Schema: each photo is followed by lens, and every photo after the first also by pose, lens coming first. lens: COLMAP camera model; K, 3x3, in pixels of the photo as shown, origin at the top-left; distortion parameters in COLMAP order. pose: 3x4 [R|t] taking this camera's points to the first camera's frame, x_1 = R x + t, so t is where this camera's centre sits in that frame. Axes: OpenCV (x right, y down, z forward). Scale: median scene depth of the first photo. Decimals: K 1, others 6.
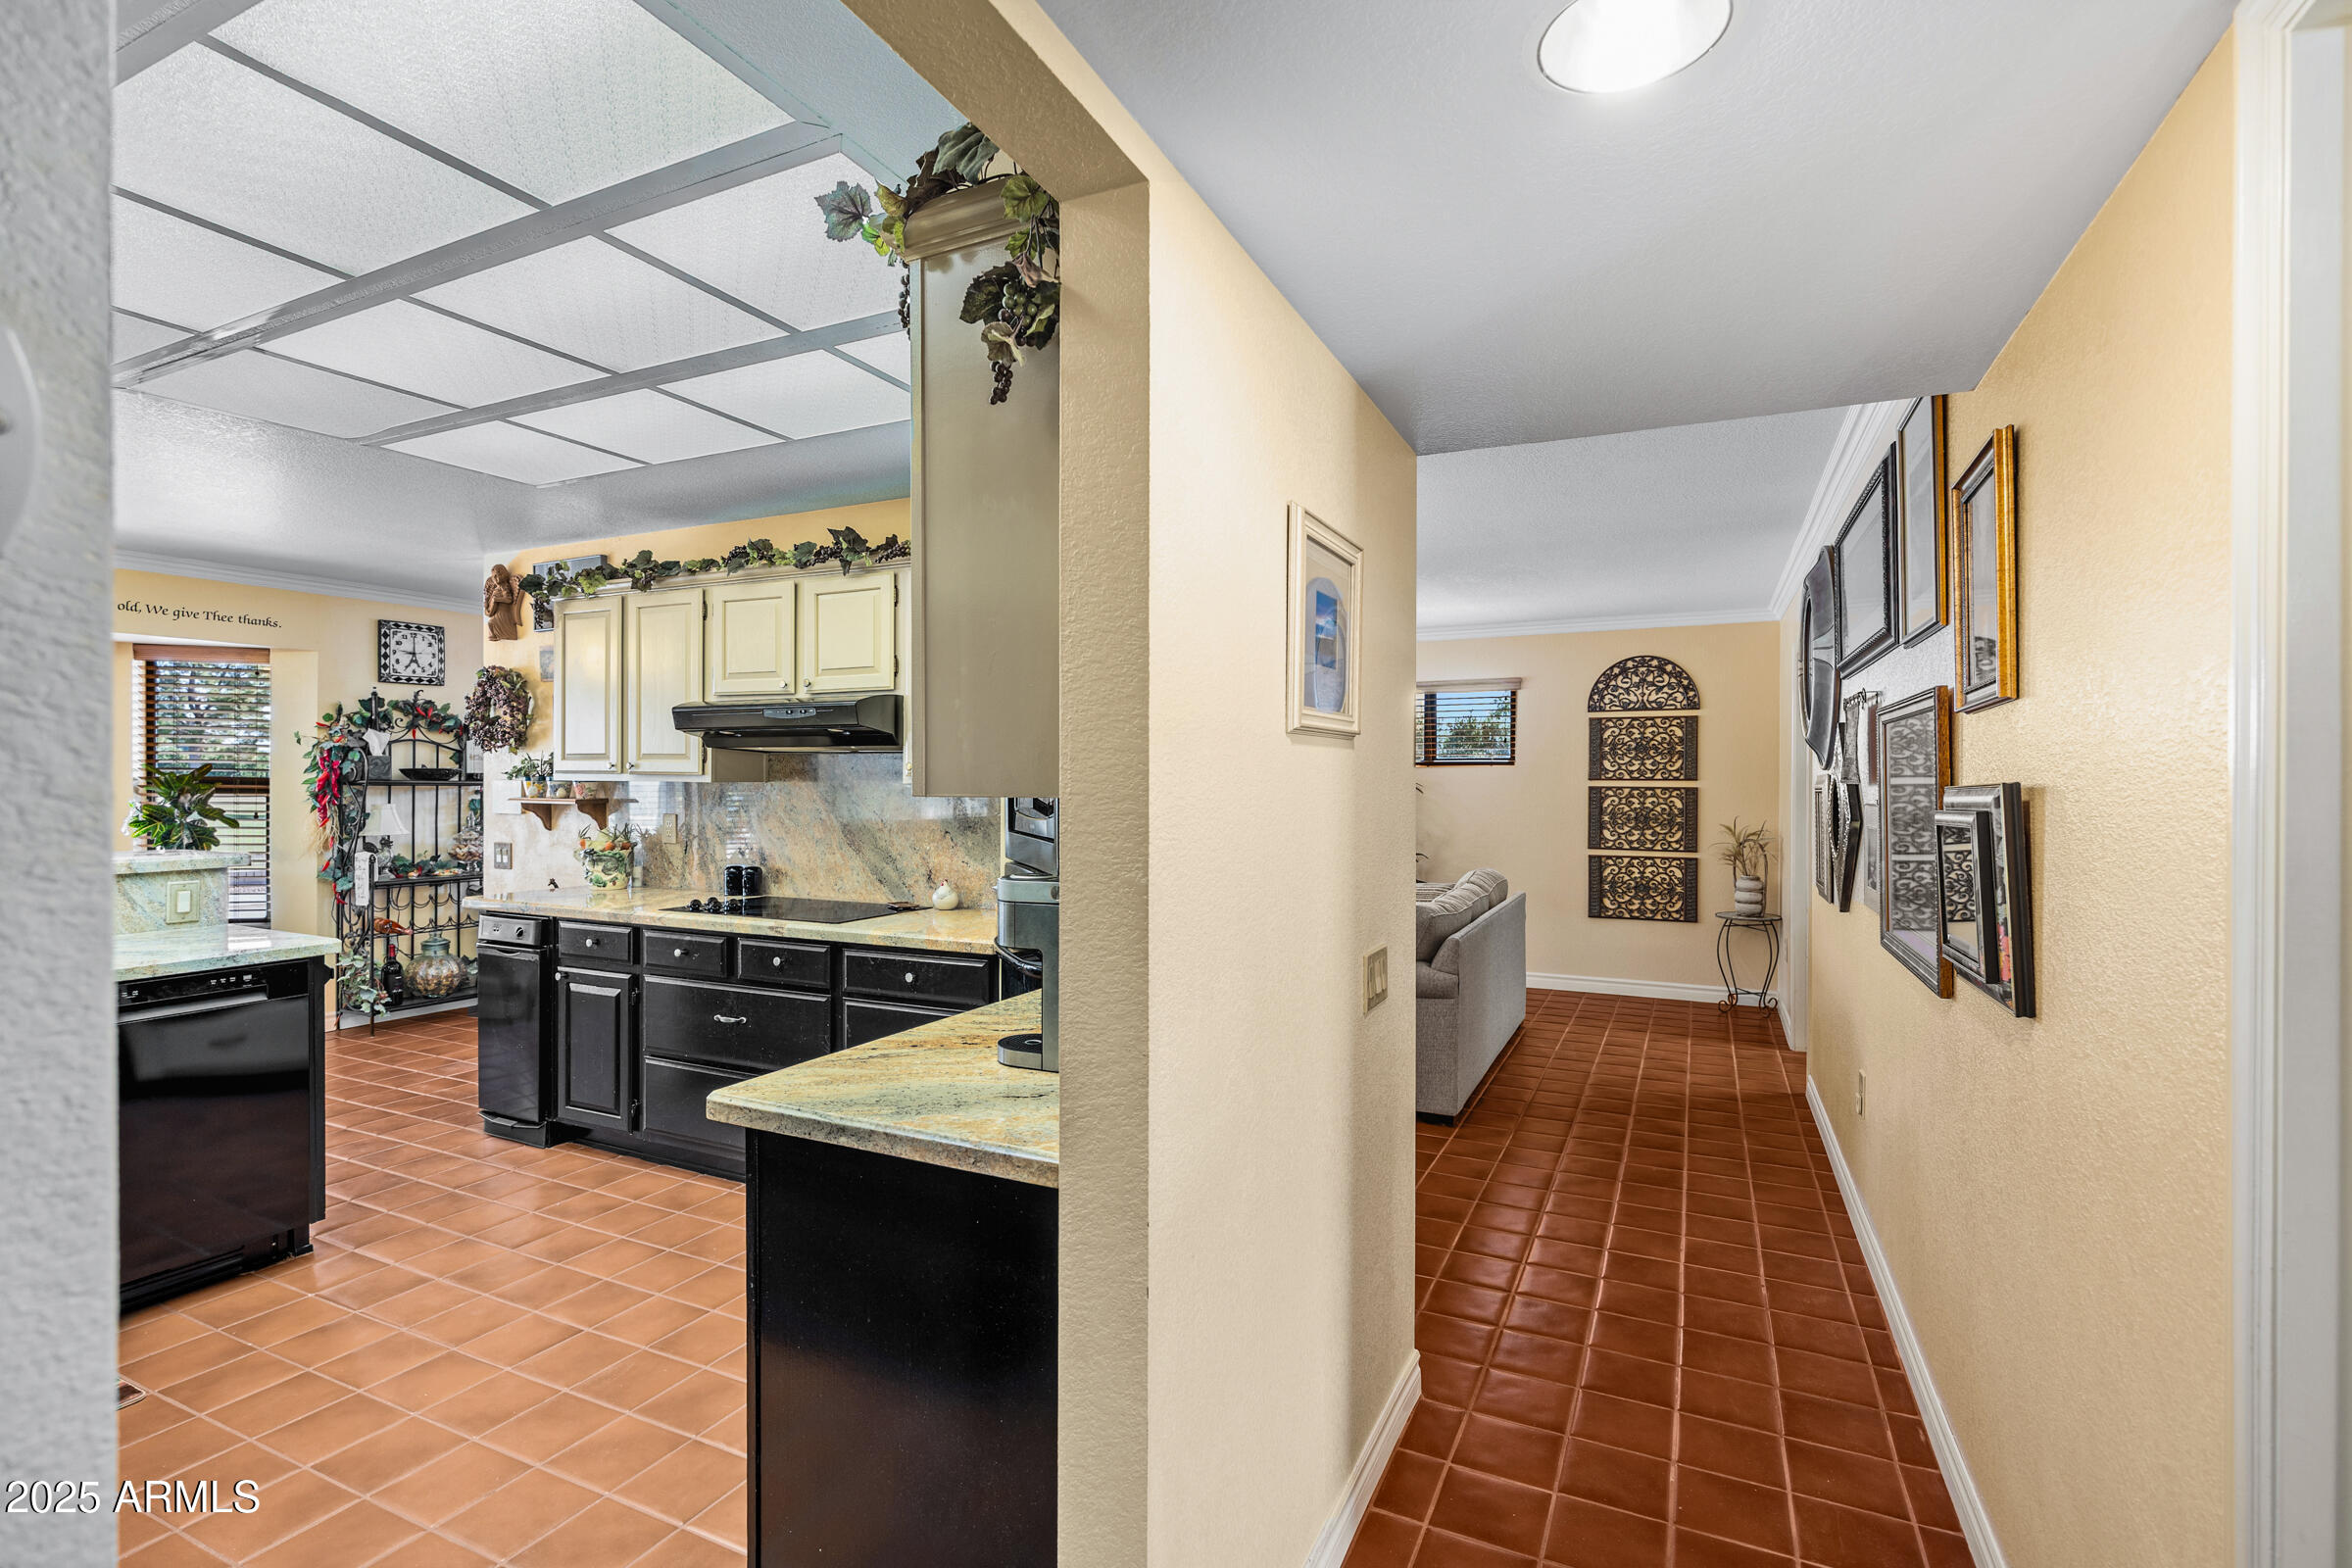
lens RADIAL K [[1077.7, 0, 1168.2], [0, 1077.7, 786.0], [0, 0, 1]] dist [-0.004034, 0.000169]
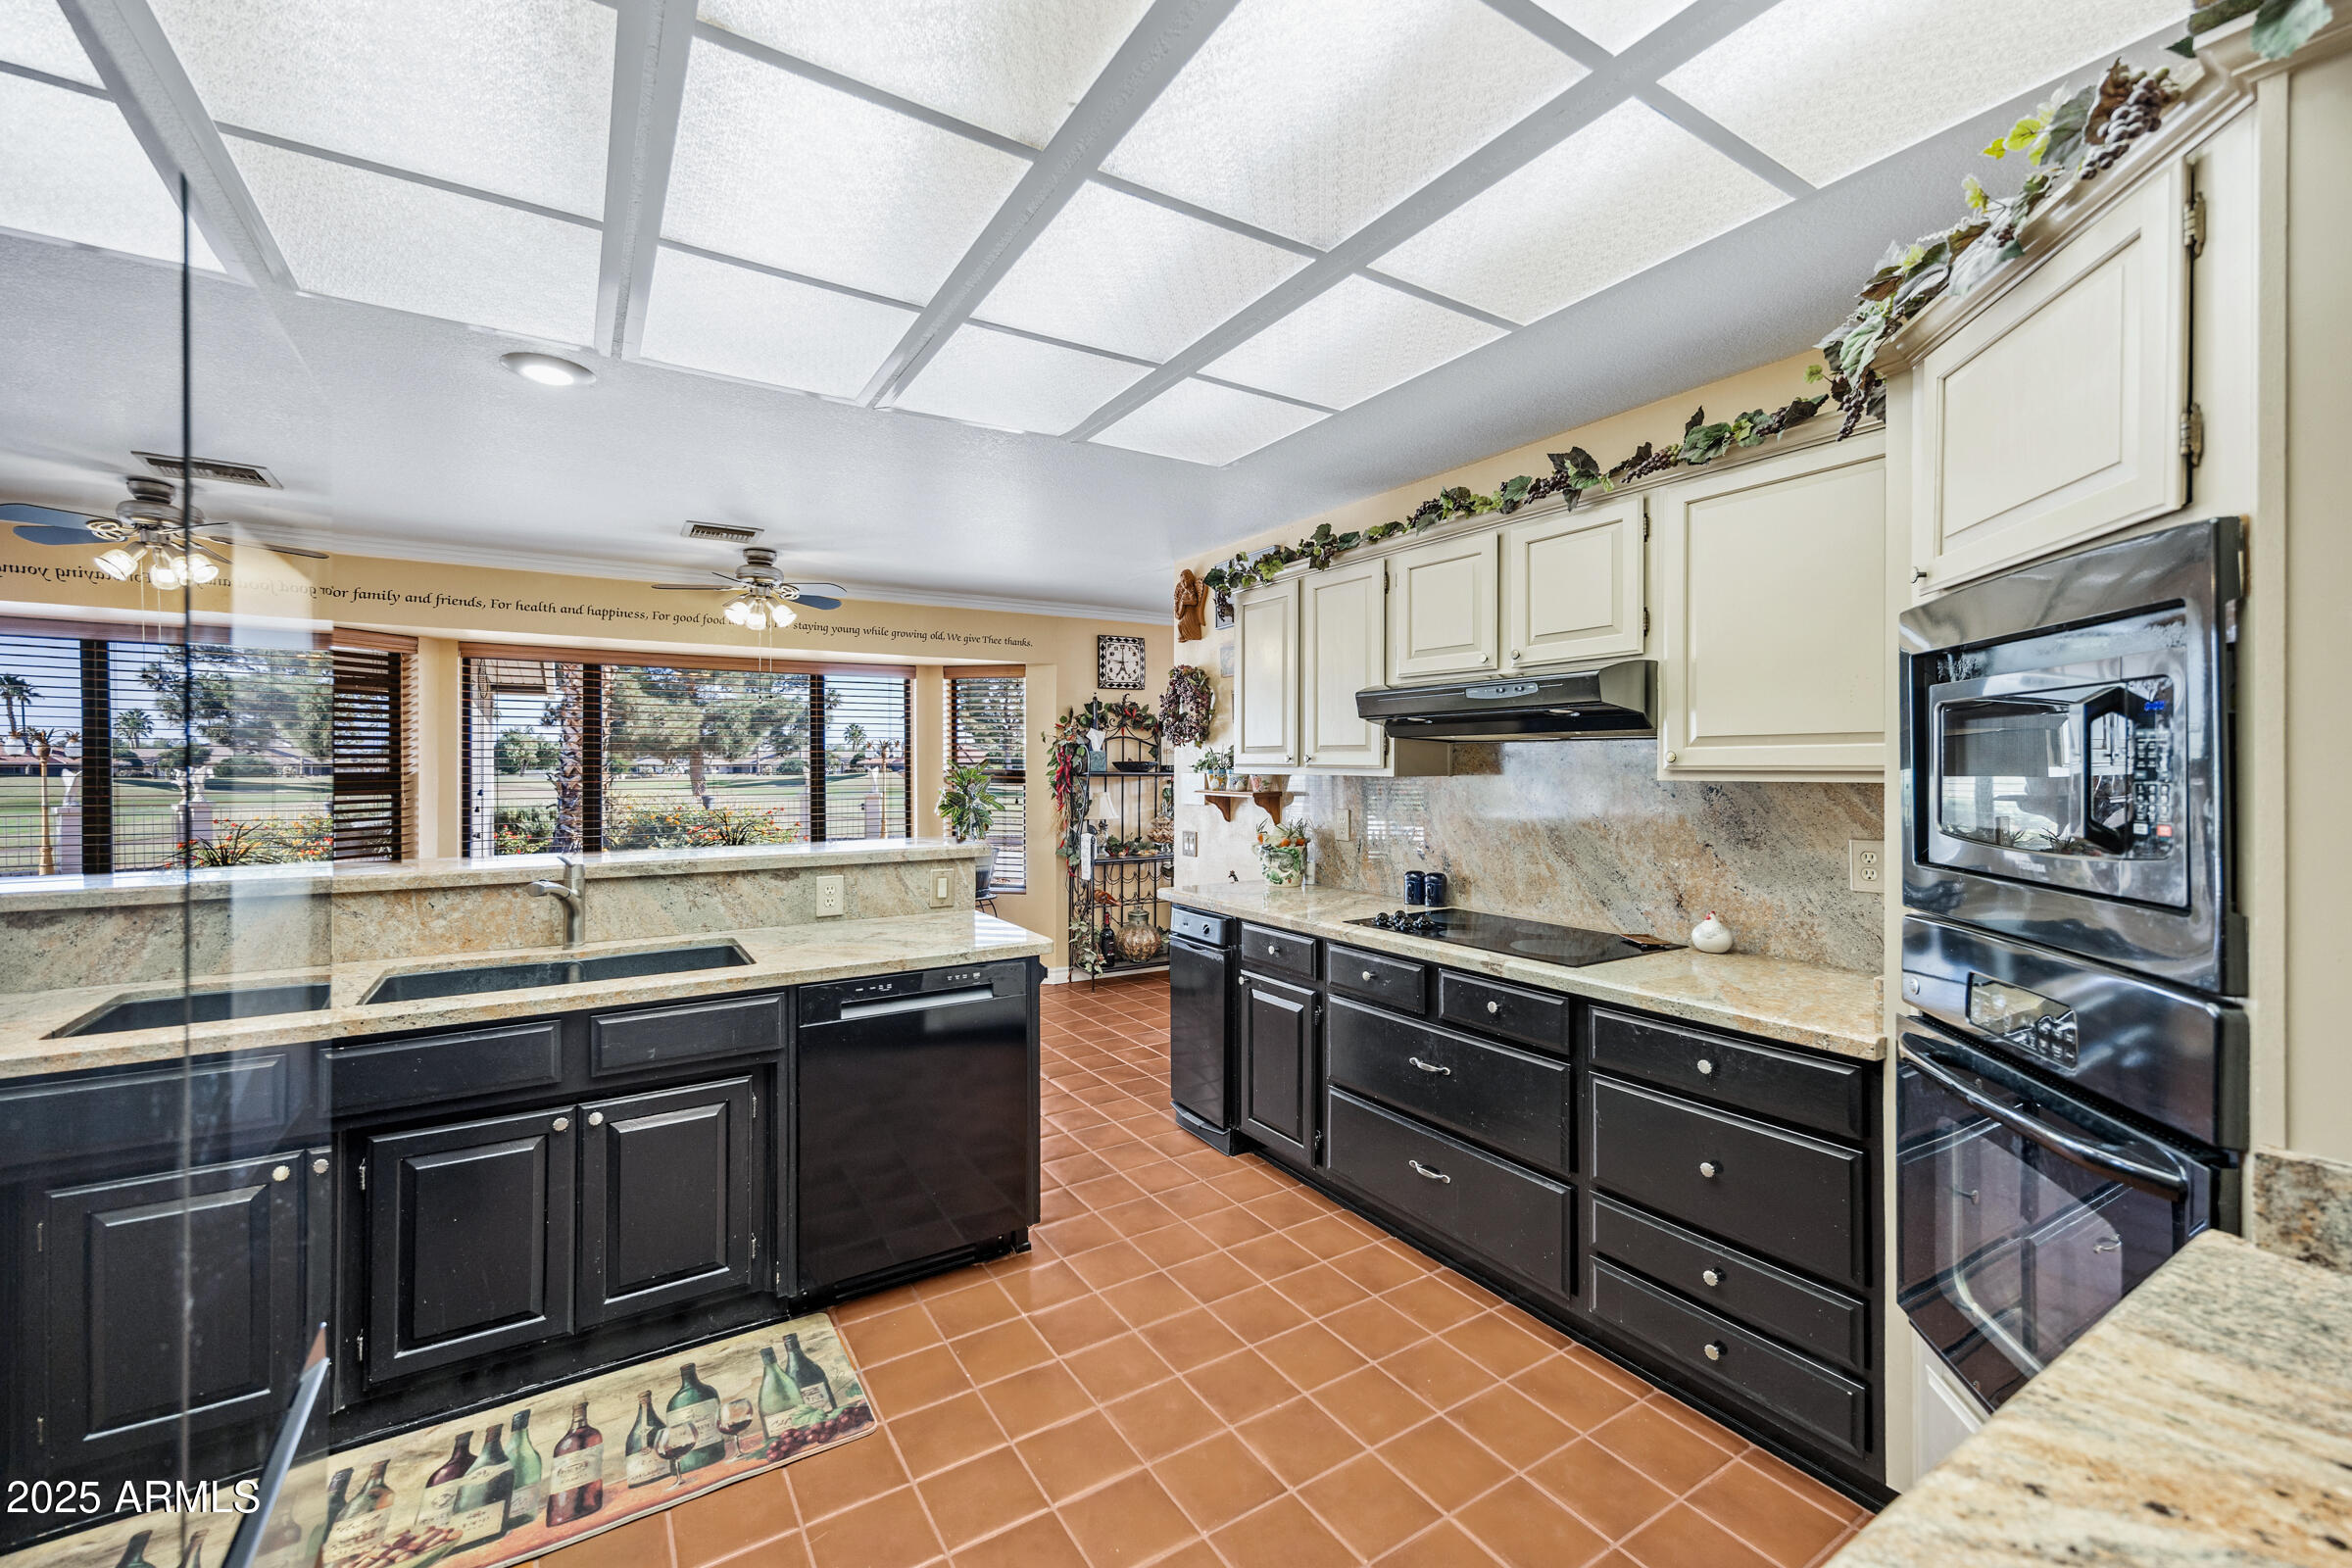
lens RADIAL K [[949.2, 0, 1171.2], [0, 949.2, 765.5], [0, 0, 1]] dist [0.001909, -0.000095]
pose [[0.843267, -0.004454, -0.537476, -0.155006], [0.000856, 0.999976, -0.006943, -0.007220], [0.537494, 0.005395, 0.843251, 0.238443]]
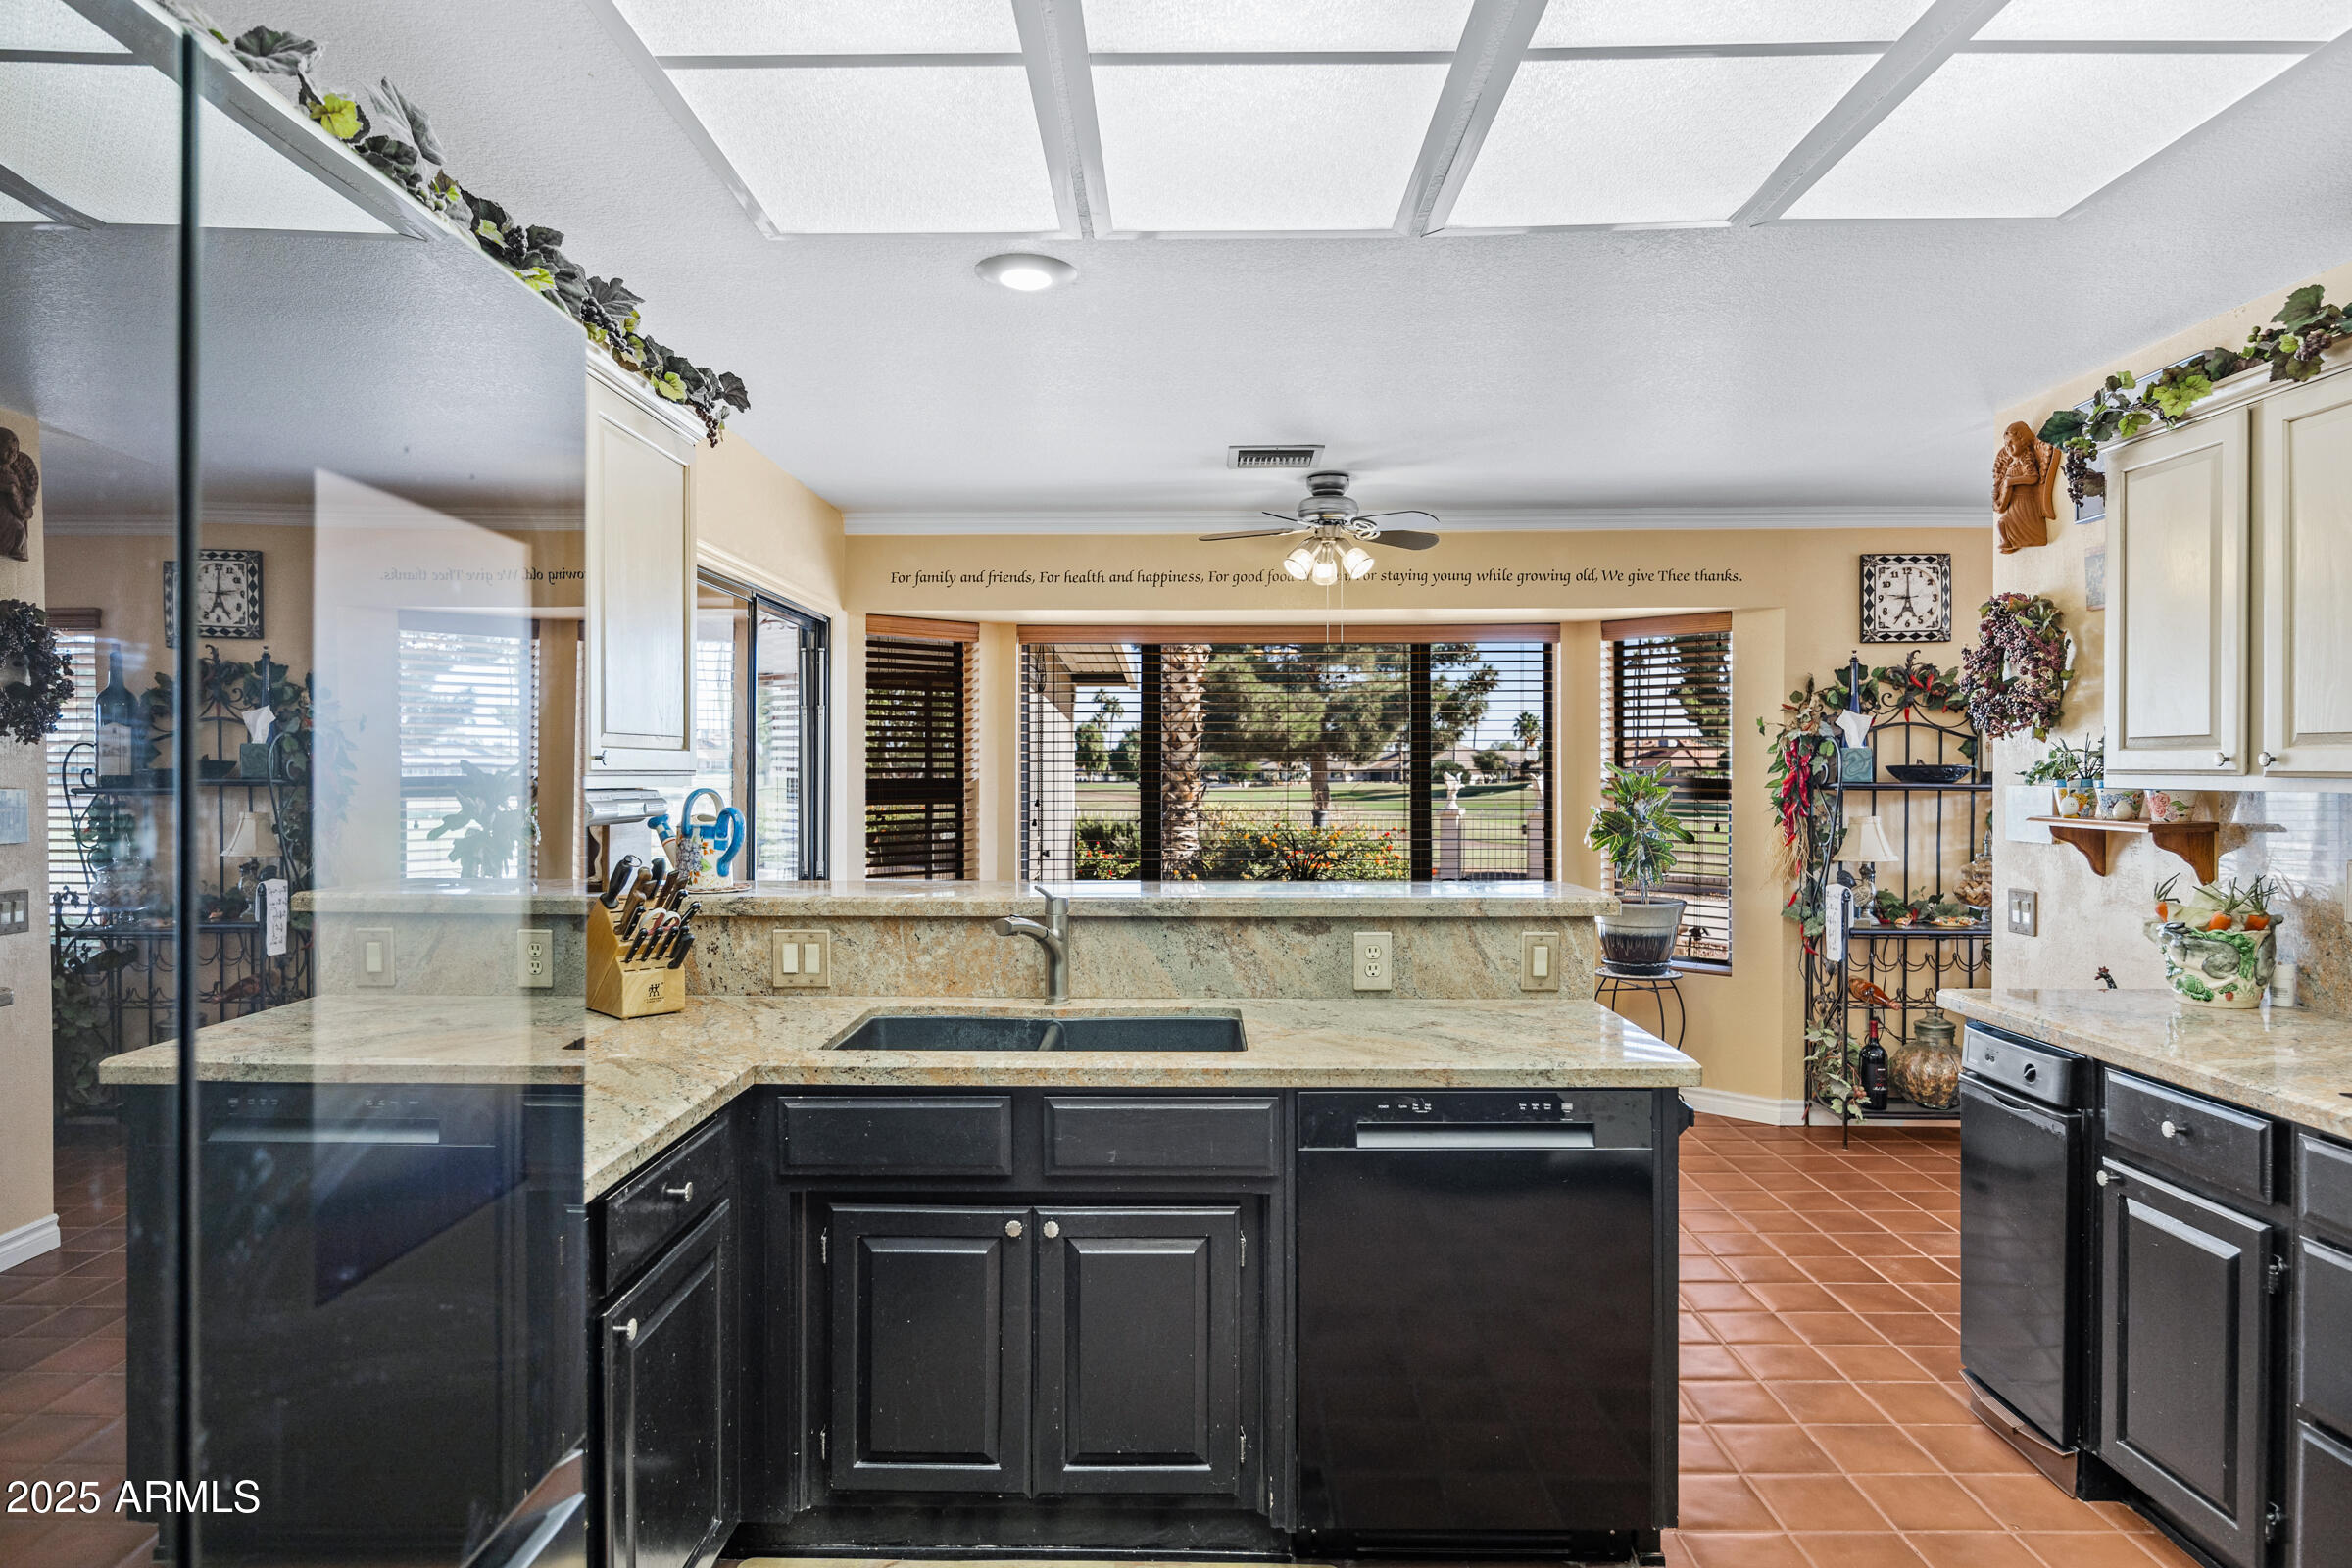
lens RADIAL K [[1359.9, 0, 1180.3], [0, 1359.9, 777.7], [0, 0, 1]] dist [-0.005654, -0.001102]
pose [[0.417527, 0.000959, -0.908664, -0.157237], [-0.004332, 0.999990, -0.000935, -0.008145], [0.908654, 0.004327, 0.417527, 0.314904]]
